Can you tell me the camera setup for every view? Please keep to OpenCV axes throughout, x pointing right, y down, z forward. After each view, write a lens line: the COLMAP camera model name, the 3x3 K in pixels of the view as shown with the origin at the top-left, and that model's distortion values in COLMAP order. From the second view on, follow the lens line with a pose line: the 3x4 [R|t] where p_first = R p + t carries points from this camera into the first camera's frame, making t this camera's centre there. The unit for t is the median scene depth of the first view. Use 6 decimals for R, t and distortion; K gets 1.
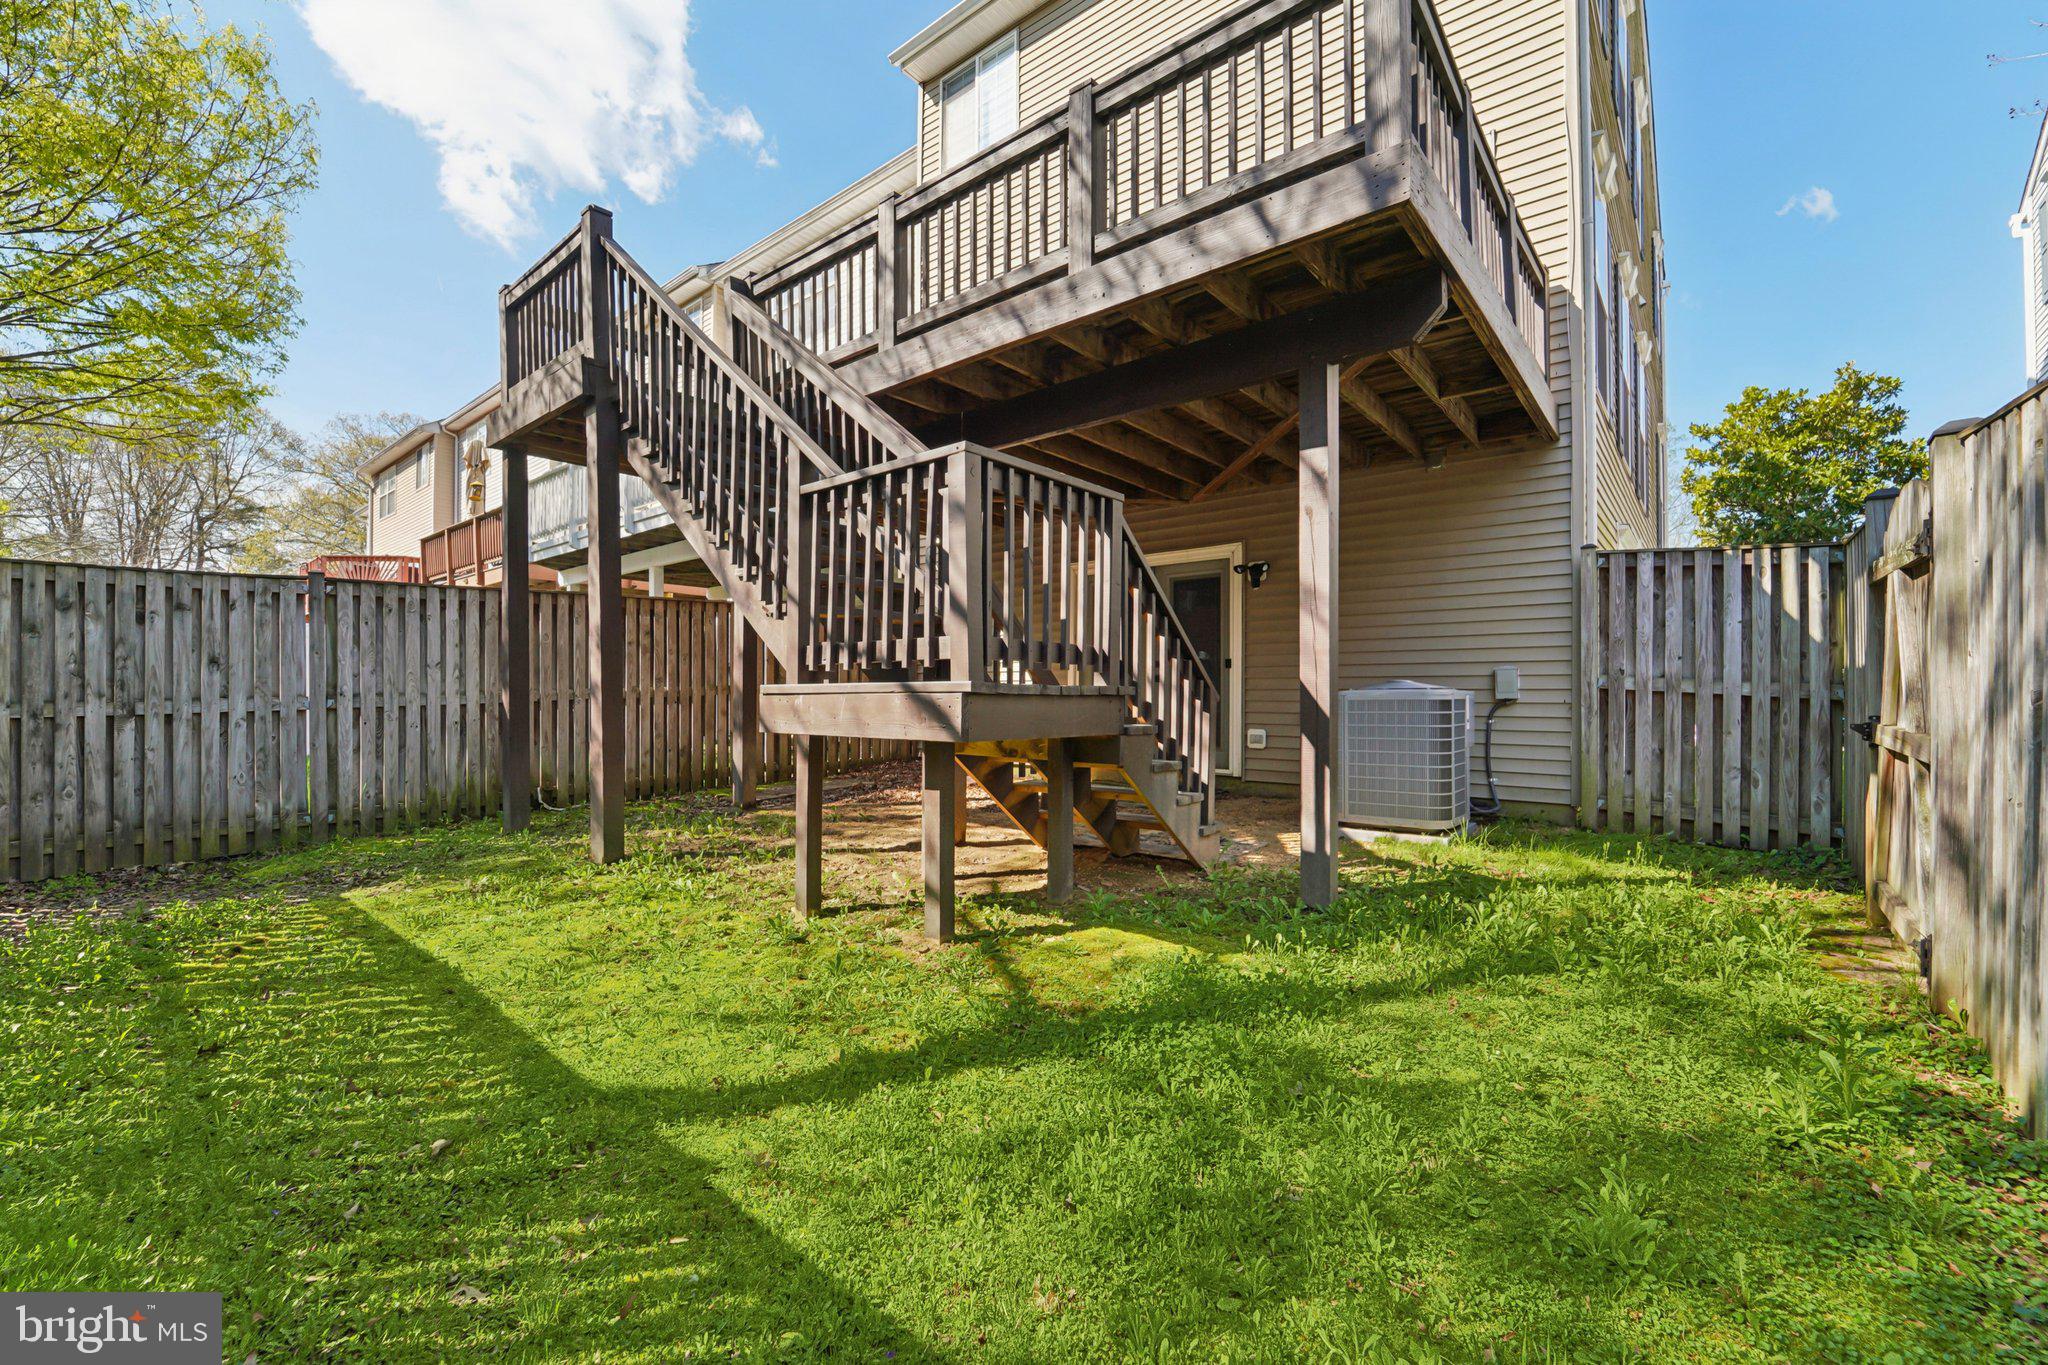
lens RADIAL K [[840.0, 0, 1029.2], [0, 840.0, 693.6], [0, 0, 1]] dist [0.000063, -0.000191]
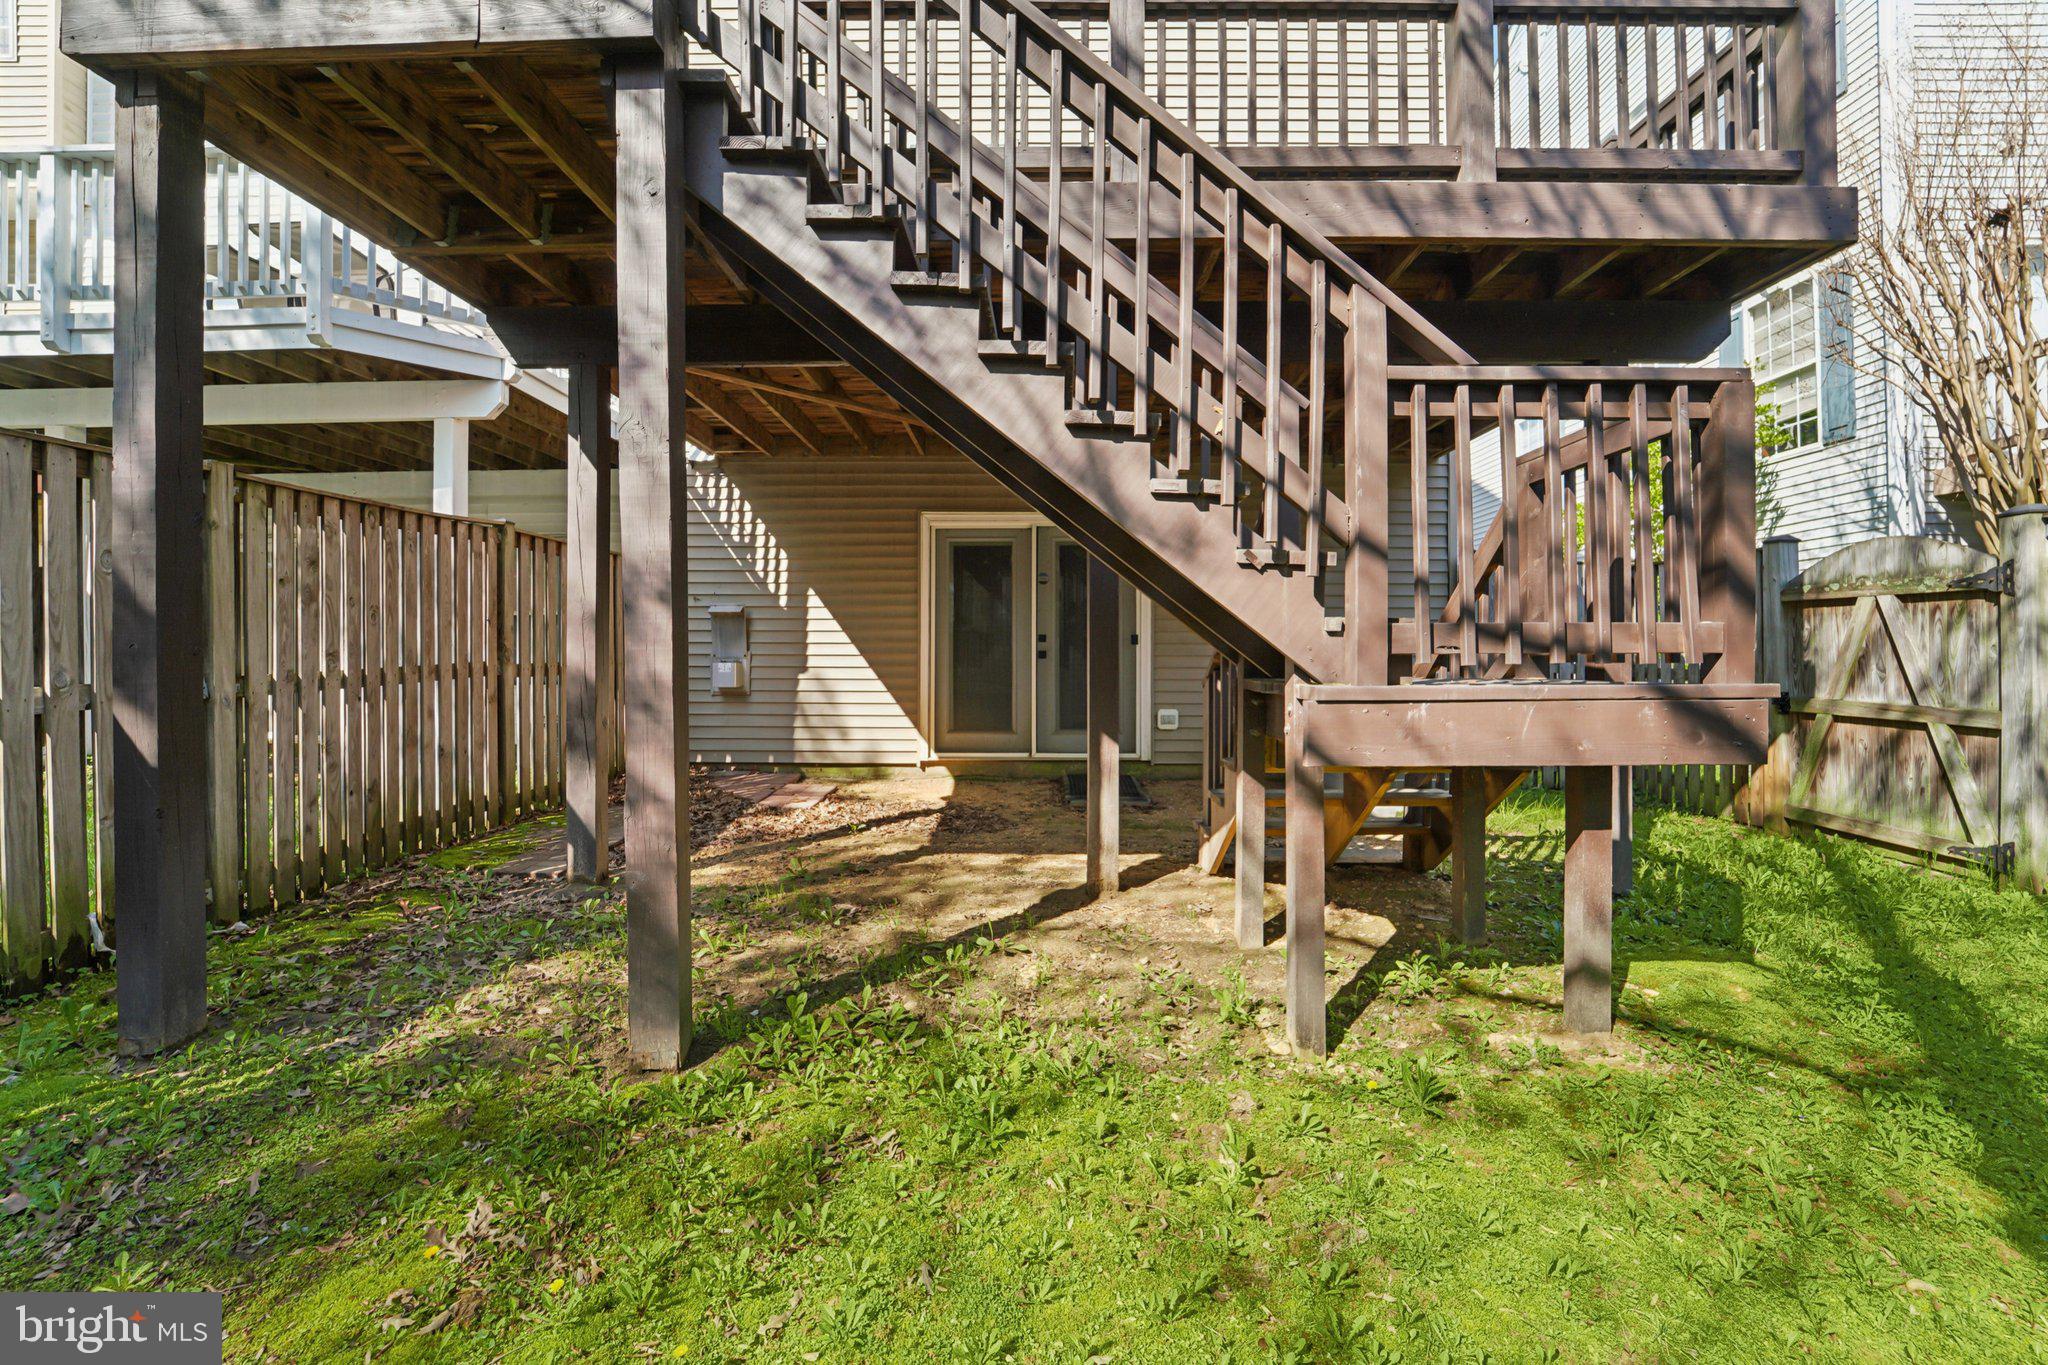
lens RADIAL K [[843.7, 0, 1029.5], [0, 843.7, 651.0], [0, 0, 1]] dist [-0.001663, -0.000181]
pose [[0.766660, 0.007636, 0.642007, -0.463467], [-0.003169, 0.999962, -0.008109, -0.015067], [-0.642045, 0.004183, 0.766656, 0.364081]]
